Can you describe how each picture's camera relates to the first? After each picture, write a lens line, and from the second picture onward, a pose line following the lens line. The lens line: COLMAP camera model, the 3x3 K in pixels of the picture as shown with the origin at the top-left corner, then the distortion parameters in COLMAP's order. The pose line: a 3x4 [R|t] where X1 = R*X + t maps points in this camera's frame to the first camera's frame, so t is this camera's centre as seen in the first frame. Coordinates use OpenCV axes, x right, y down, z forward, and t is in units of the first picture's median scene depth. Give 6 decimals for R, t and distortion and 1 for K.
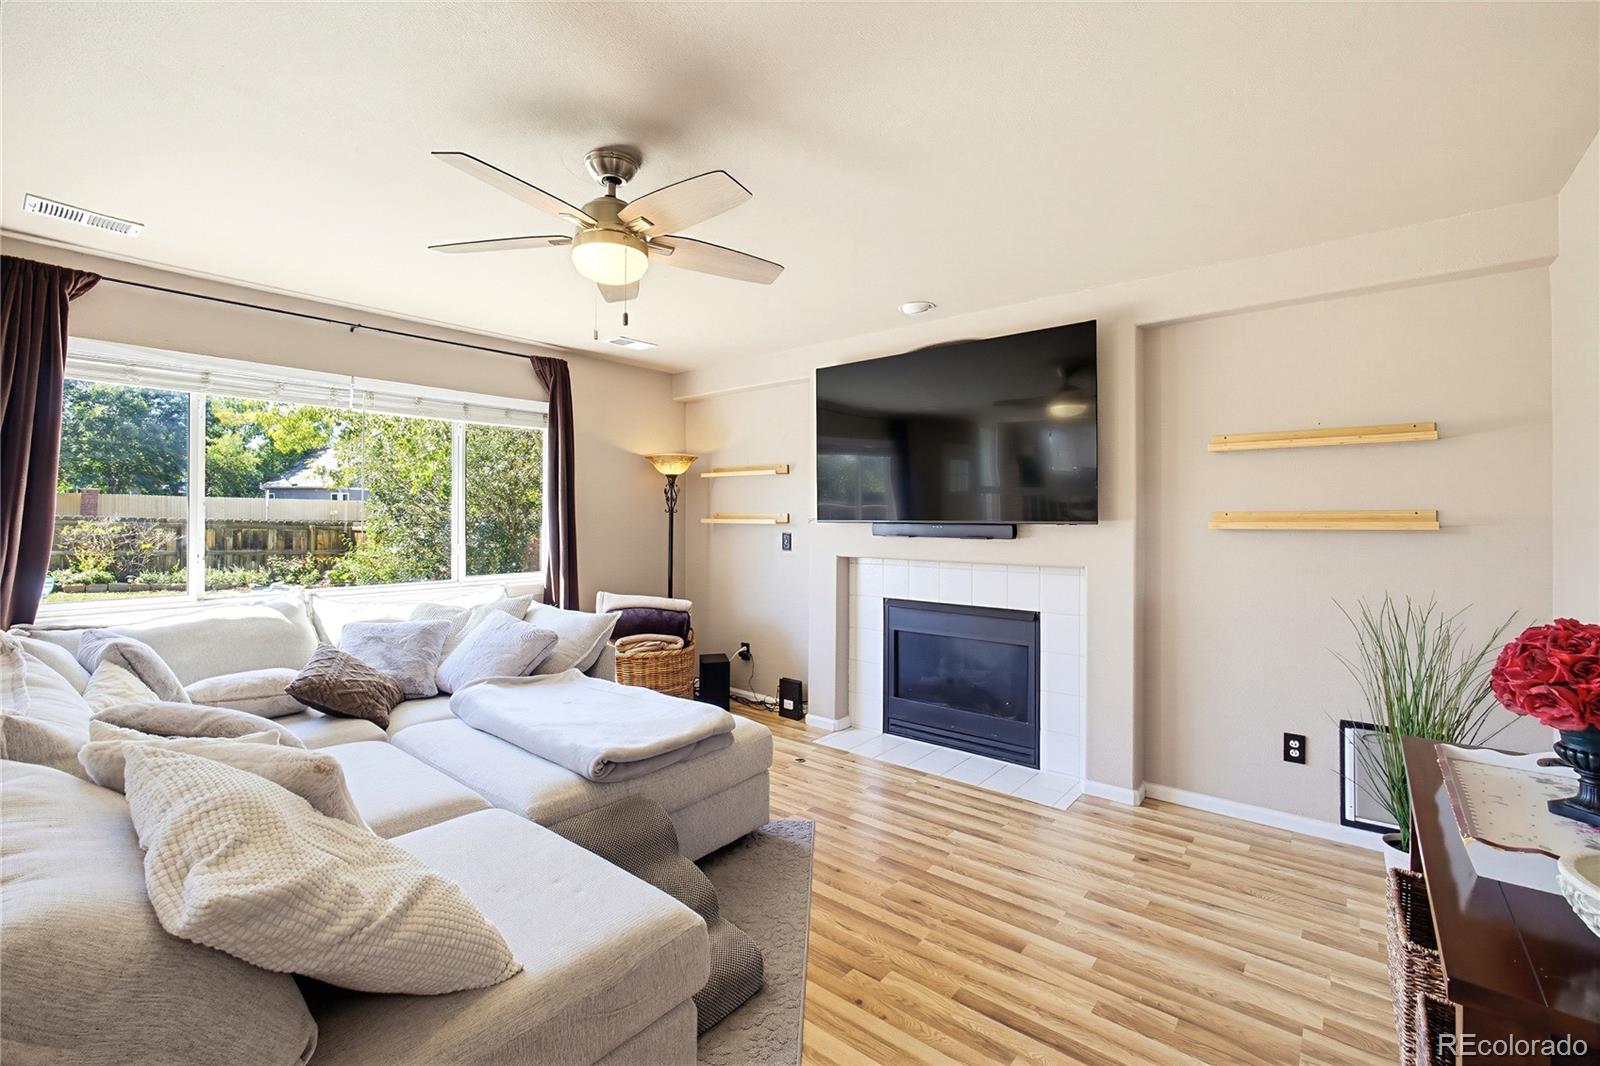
lens RADIAL K [[685.2, 0, 792.7], [0, 685.2, 518.5], [0, 0, 1]] dist [-0.010203, 0.000729]
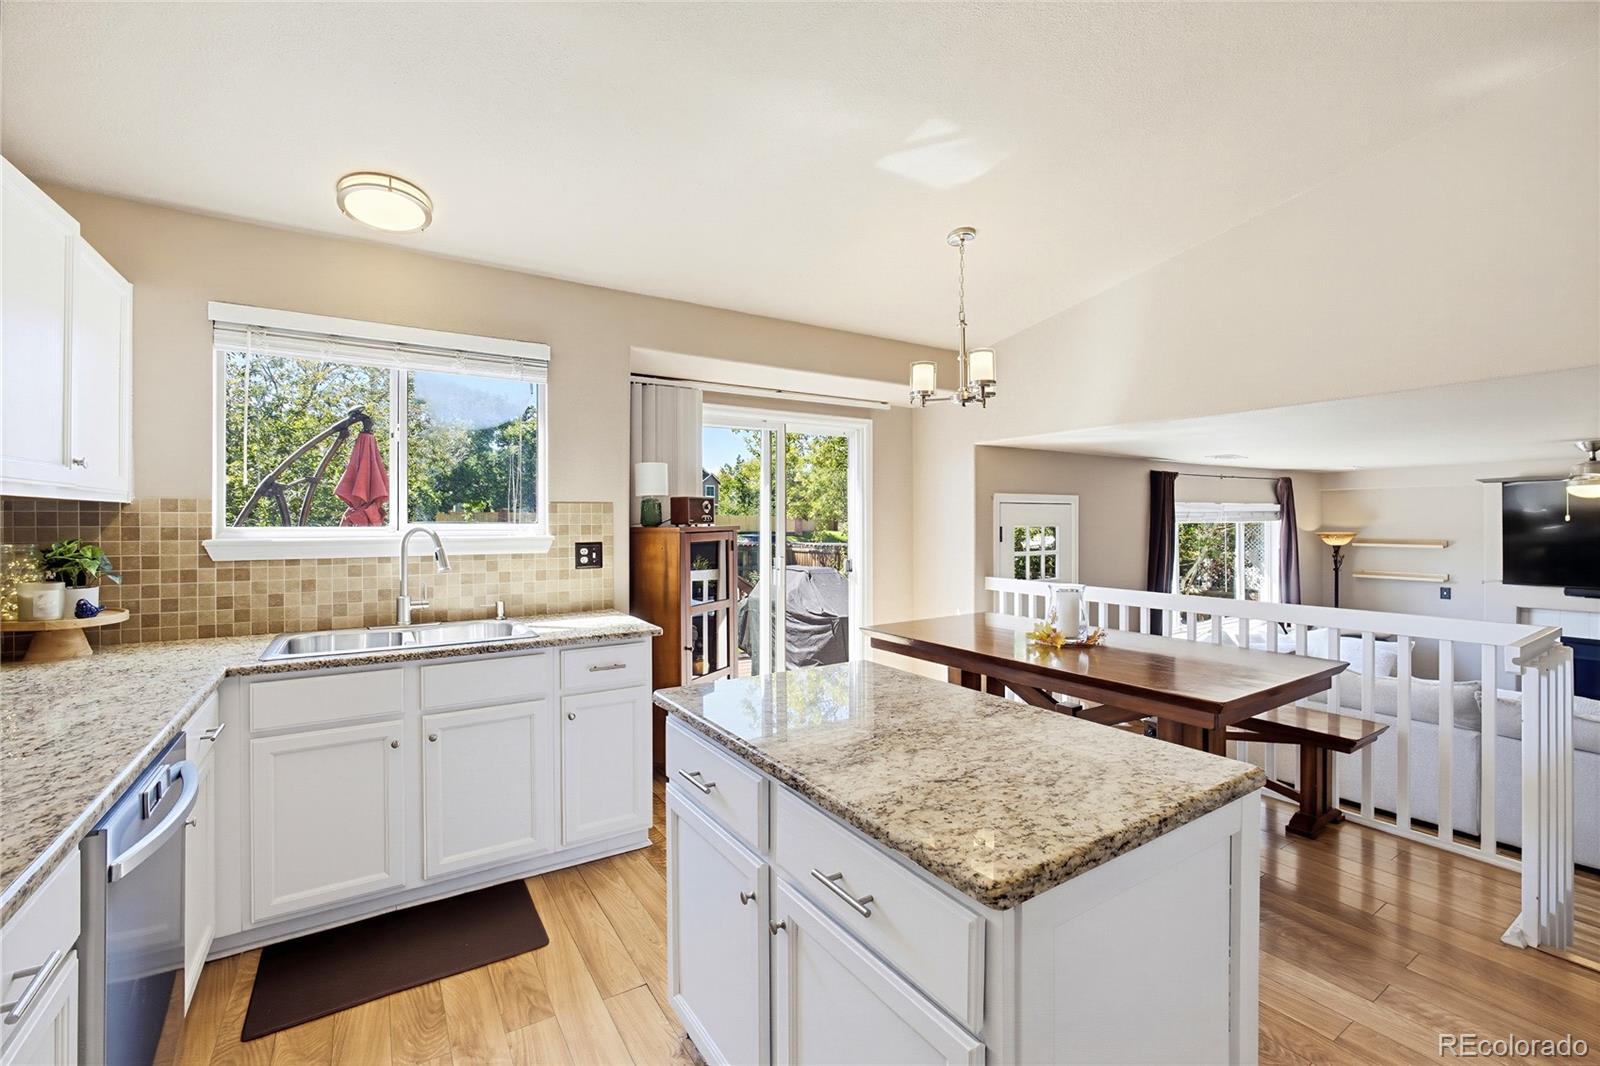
lens RADIAL K [[685.2, 0, 809.3], [0, 685.2, 520.9], [0, 0, 1]] dist [-0.010203, 0.000729]
pose [[0.959982, -0.009532, -0.279900, -1.310689], [0.009132, 0.999955, -0.002732, -0.187877], [0.279913, 0.000067, 0.960025, -1.120359]]
